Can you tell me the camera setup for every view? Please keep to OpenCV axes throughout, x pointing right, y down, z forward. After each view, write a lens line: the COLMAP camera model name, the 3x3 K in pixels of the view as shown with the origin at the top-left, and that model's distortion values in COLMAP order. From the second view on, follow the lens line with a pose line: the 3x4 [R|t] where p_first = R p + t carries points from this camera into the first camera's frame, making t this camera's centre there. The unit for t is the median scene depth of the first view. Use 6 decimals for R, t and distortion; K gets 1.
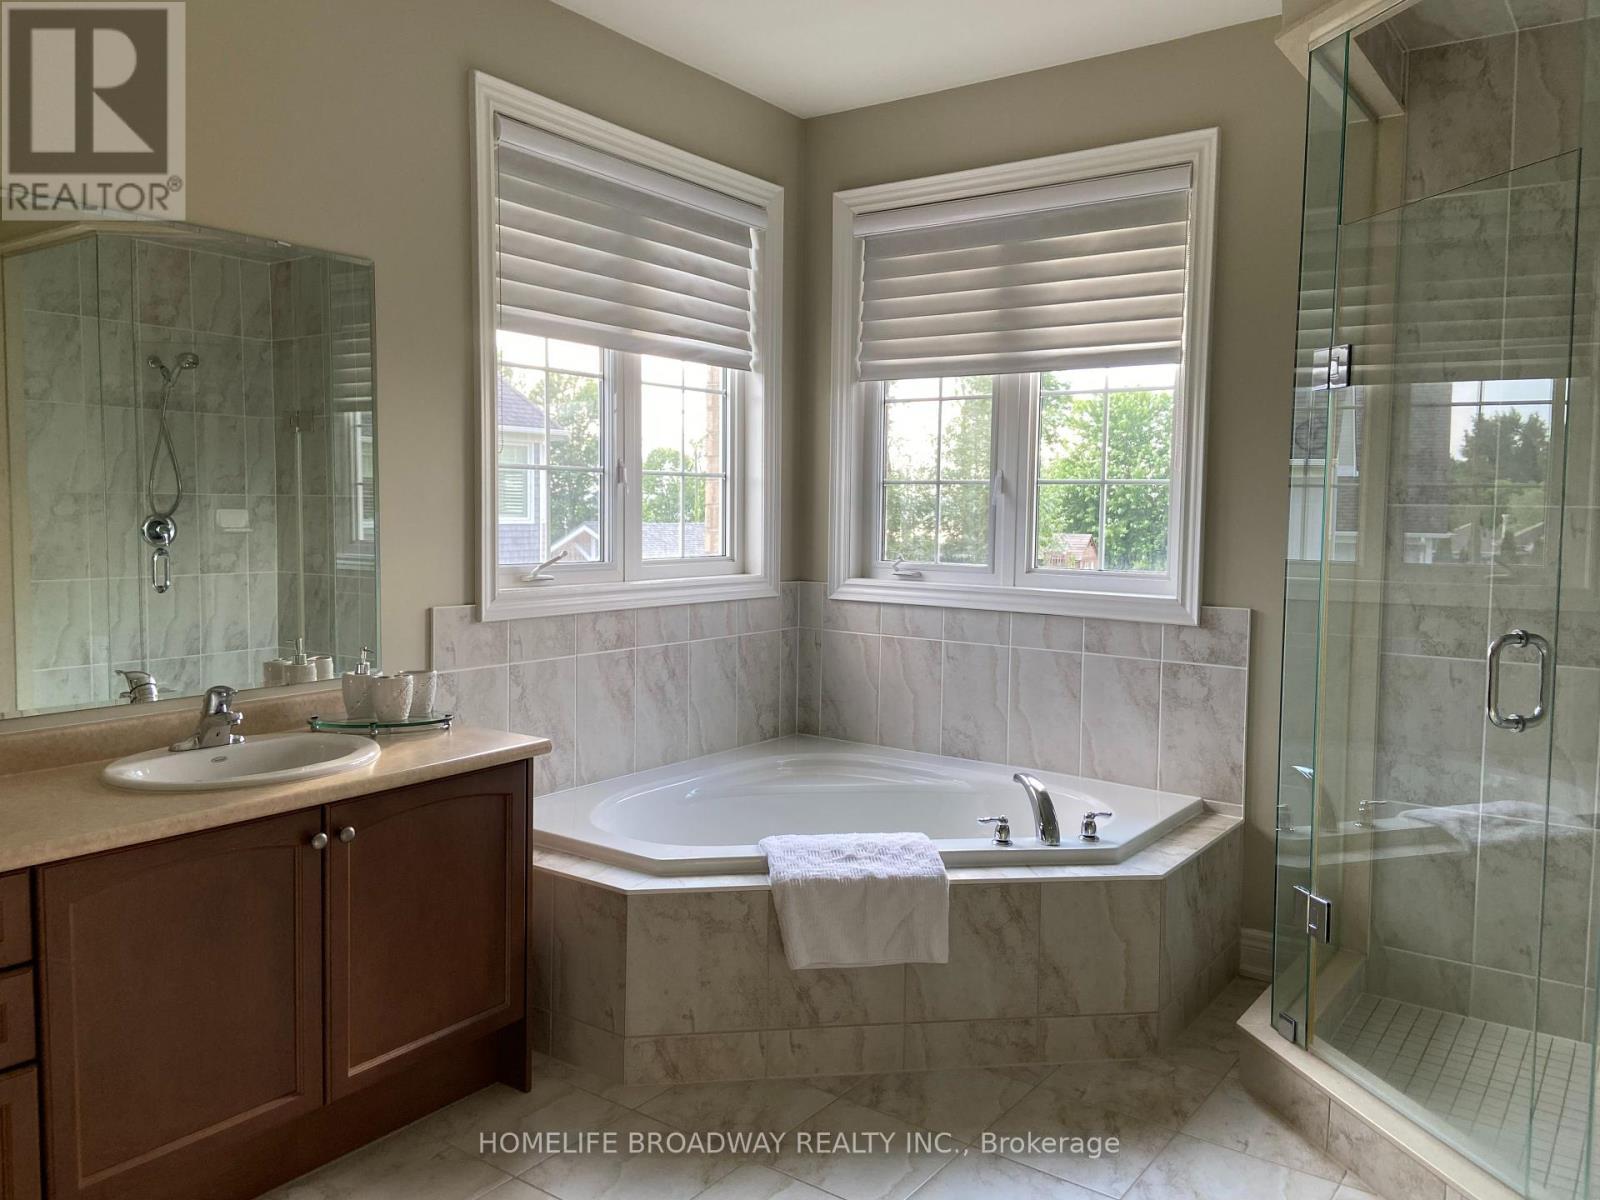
lens RADIAL K [[1218.9, 0, 749.7], [0, 1218.9, 573.2], [0, 0, 1]] dist [0.072203, -0.061837]
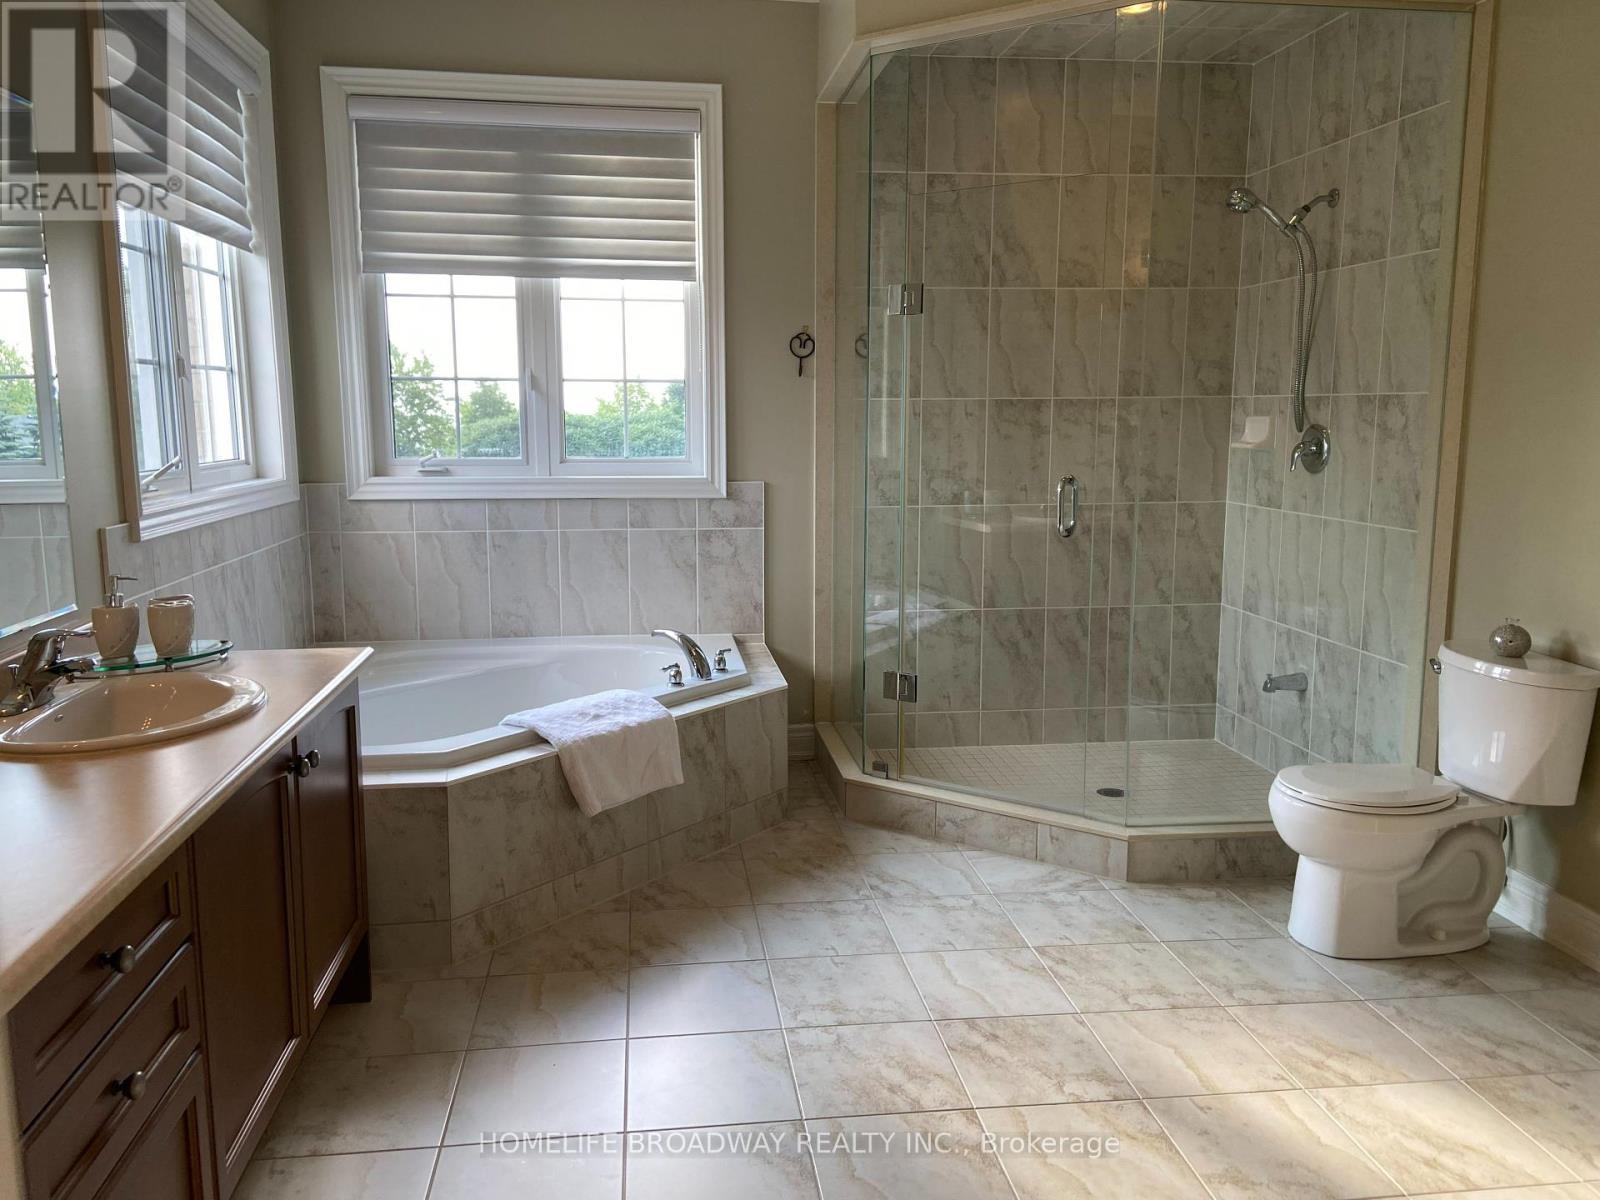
lens RADIAL K [[1218.9, 0, 800.9], [0, 1218.9, 592.9], [0, 0, 1]] dist [0.072203, -0.061837]
pose [[0.723587, -0.116762, 0.680286, -0.435841], [0.049317, 0.991815, 0.117776, -0.003909], [-0.688469, -0.051671, 0.723423, 0.045967]]
